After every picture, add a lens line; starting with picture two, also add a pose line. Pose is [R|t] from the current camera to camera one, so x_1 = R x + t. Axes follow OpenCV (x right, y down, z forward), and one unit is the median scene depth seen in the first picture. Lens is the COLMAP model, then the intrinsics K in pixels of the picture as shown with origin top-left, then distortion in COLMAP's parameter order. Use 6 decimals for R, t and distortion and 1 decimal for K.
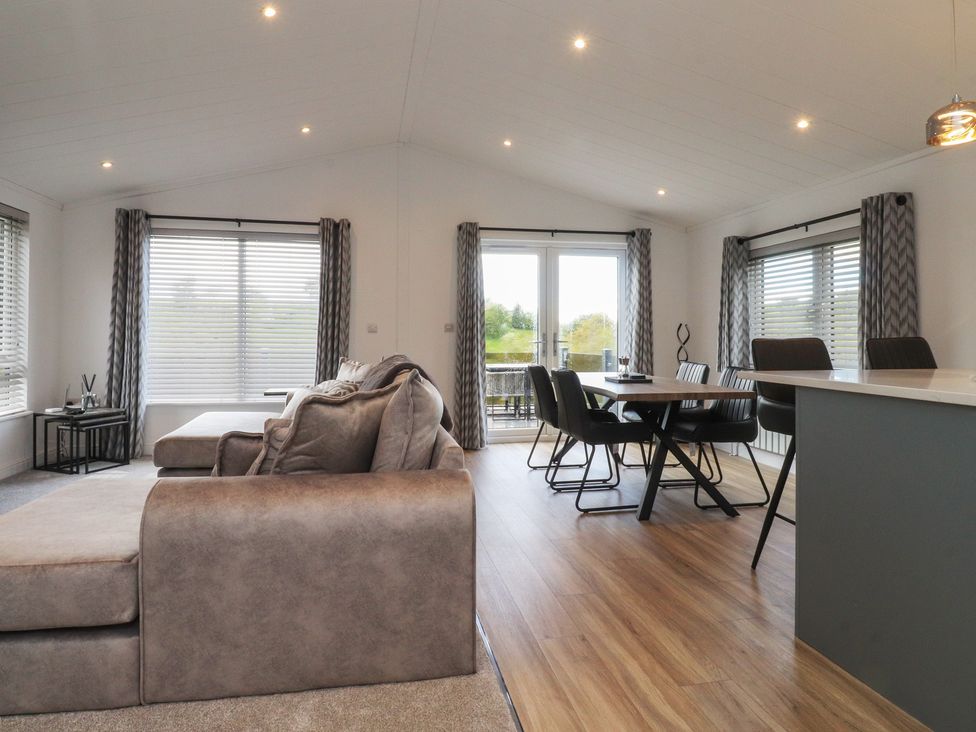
lens RADIAL K [[537.0, 0, 466.1], [0, 537.0, 329.6], [0, 0, 1]] dist [0.001848, -0.016622]
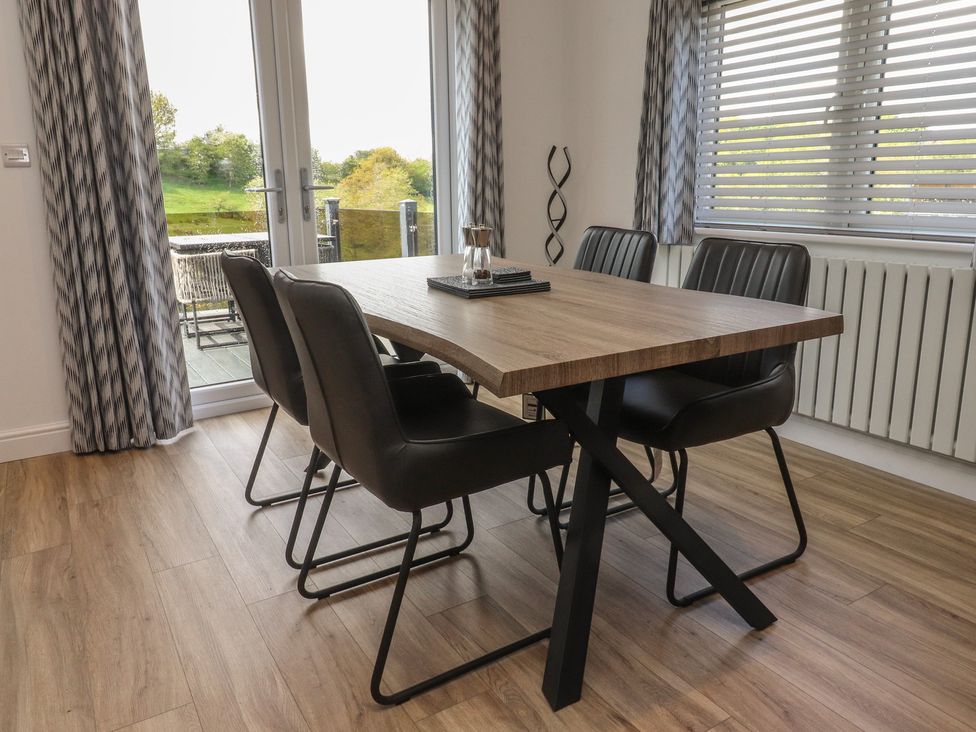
lens RADIAL K [[714.0, 0, 487.3], [0, 714.0, 346.1], [0, 0, 1]] dist [0.001231, -0.000256]
pose [[0.928100, -0.102741, 0.357875, 0.095202], [0.015270, 0.970869, 0.239123, 0.011714], [-0.372018, -0.216465, 0.902633, 0.438580]]
